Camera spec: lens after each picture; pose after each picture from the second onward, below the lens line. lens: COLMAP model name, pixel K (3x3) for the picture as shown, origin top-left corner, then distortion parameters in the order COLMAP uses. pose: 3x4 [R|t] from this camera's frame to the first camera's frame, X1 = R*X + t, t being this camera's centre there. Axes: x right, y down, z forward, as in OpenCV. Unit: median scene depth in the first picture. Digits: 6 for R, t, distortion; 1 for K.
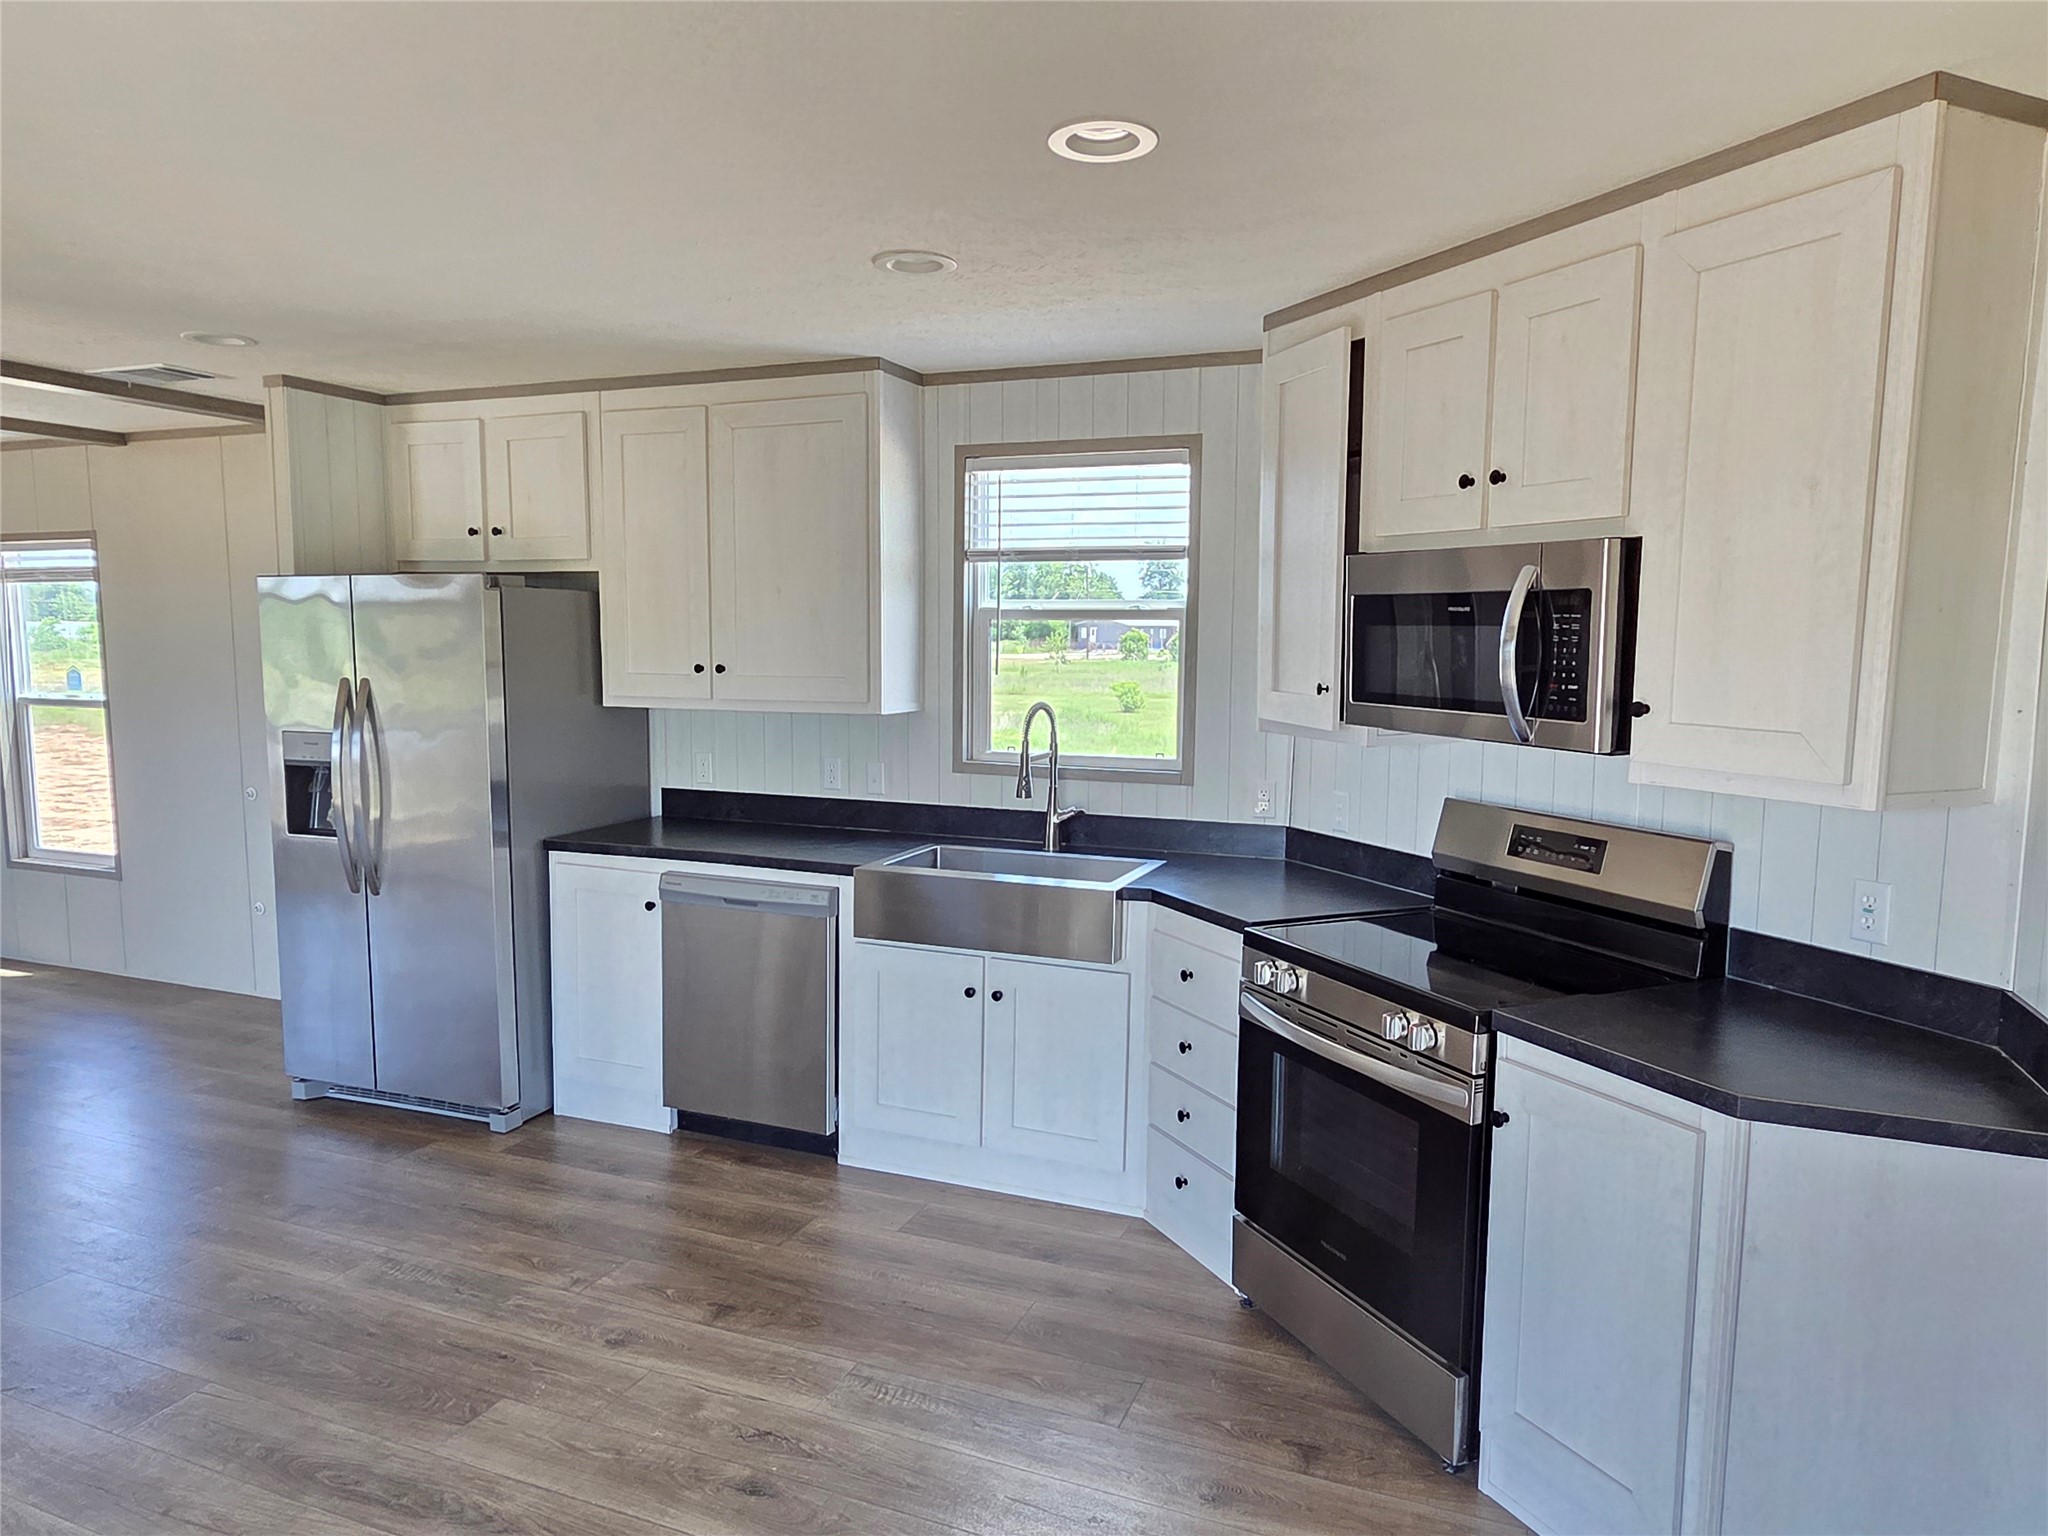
lens RADIAL K [[1327.5, 0, 1011.4], [0, 1327.5, 776.2], [0, 0, 1]] dist [0.001938, 0.004502]
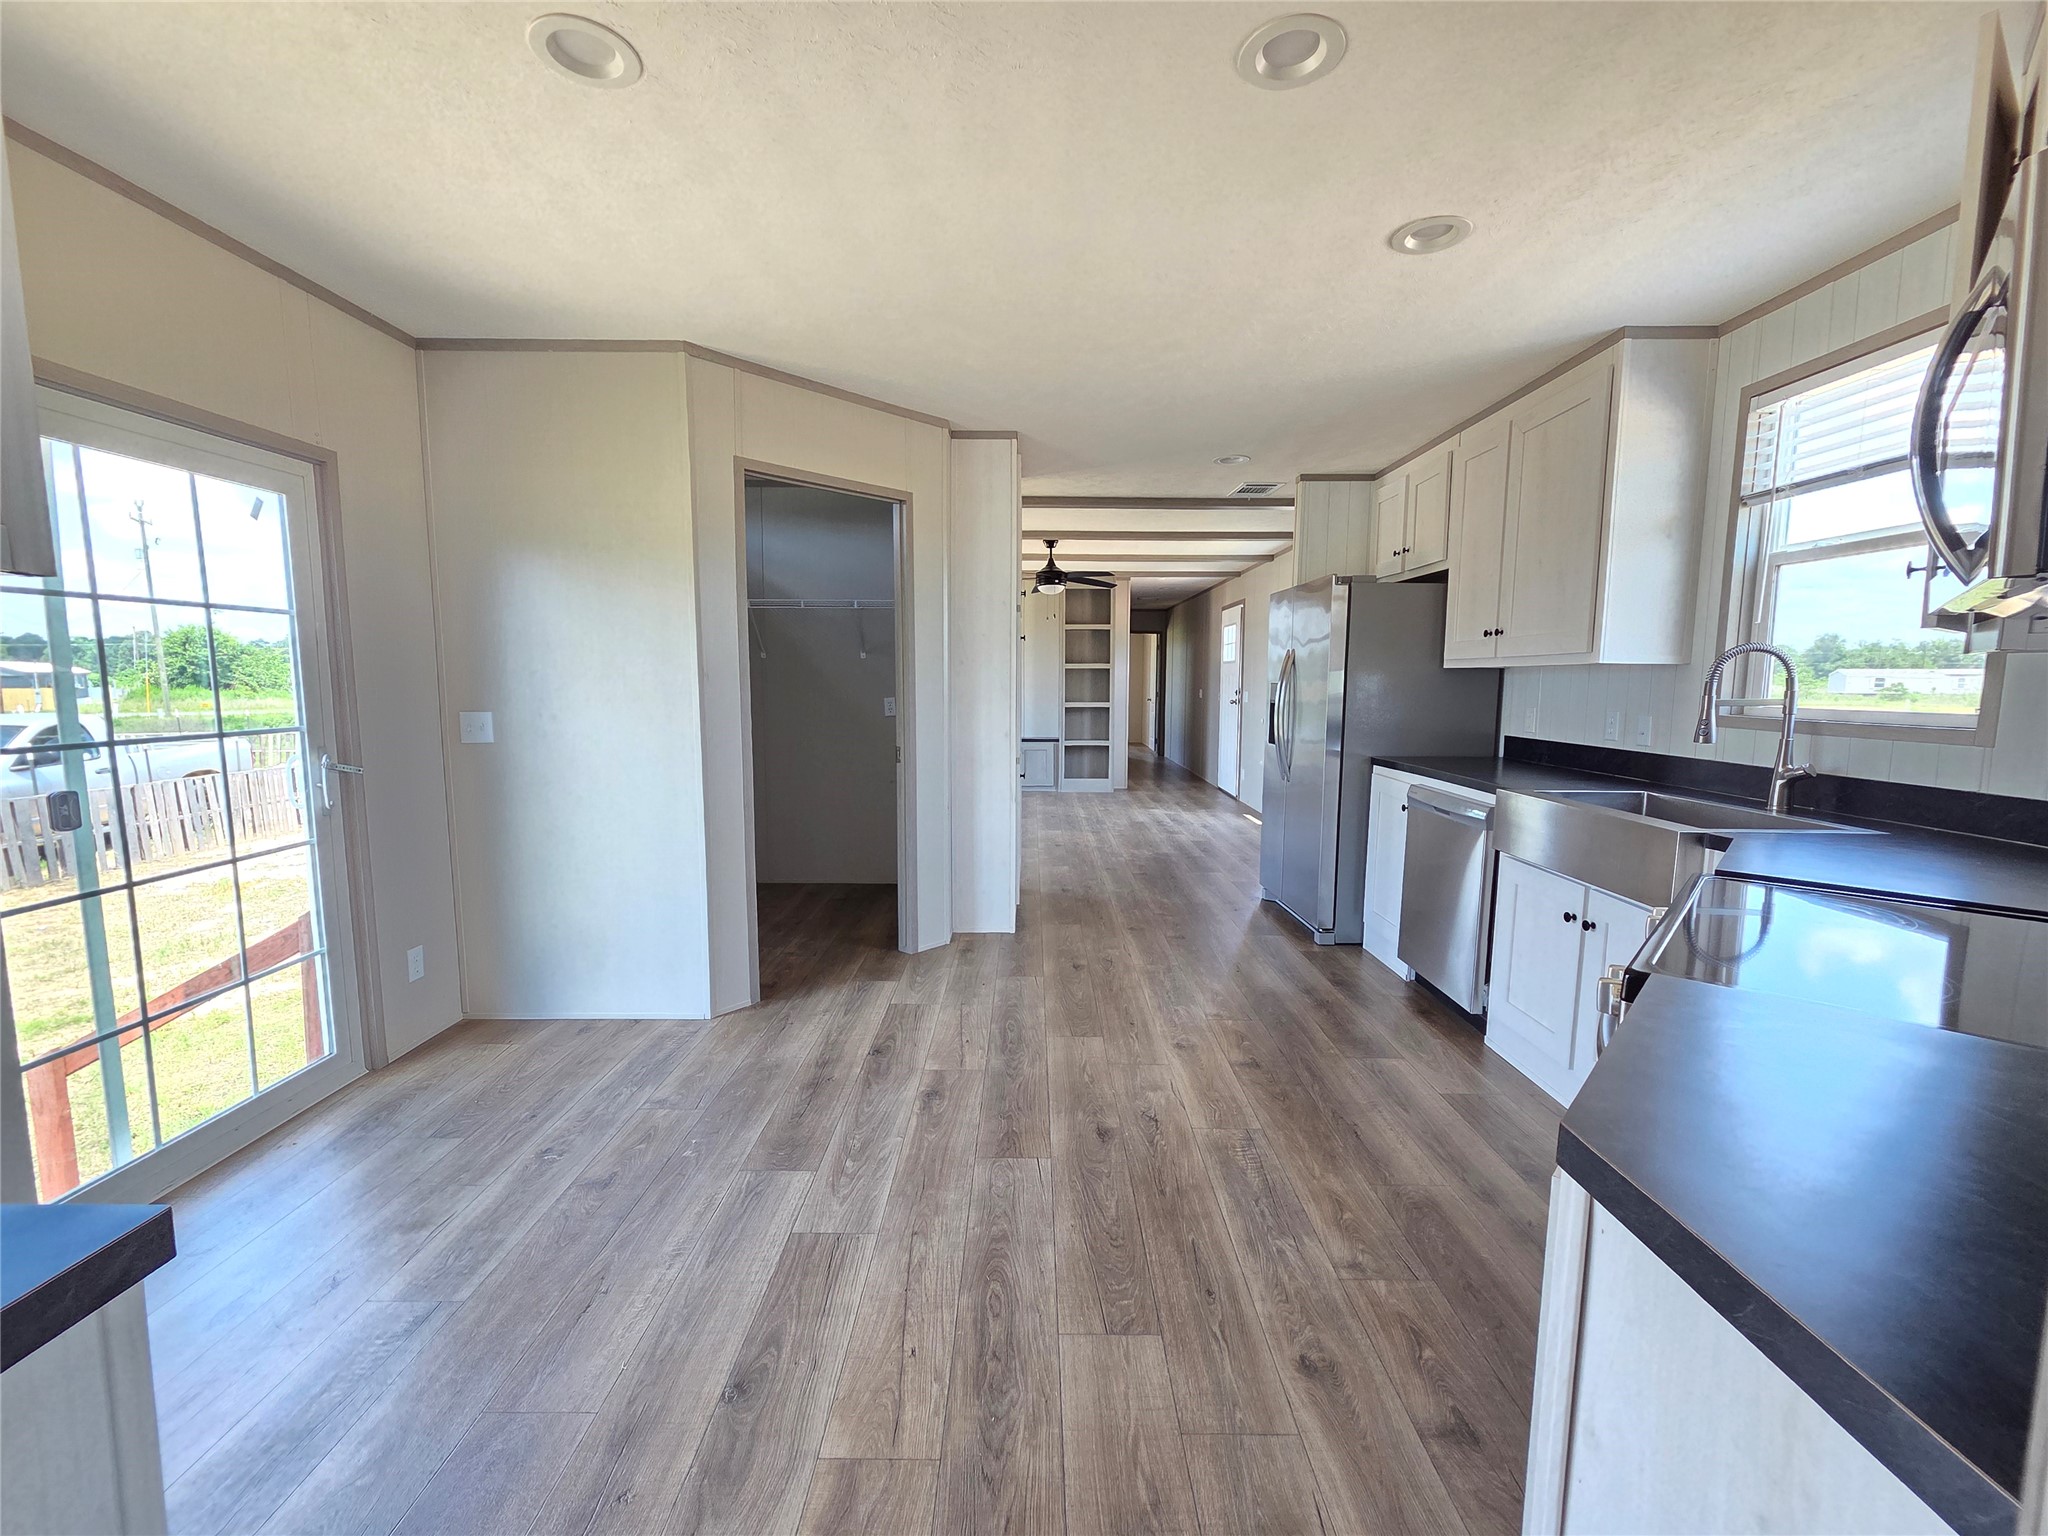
lens RADIAL K [[840.2, 0, 1024.1], [0, 840.2, 768.5], [0, 0, 1]] dist [0.003434, -0.000759]
pose [[0.376611, 0.094575, -0.921531, 0.476816], [-0.101113, 0.993028, 0.060590, 0.058178], [0.920837, 0.070360, 0.383548, 0.403317]]
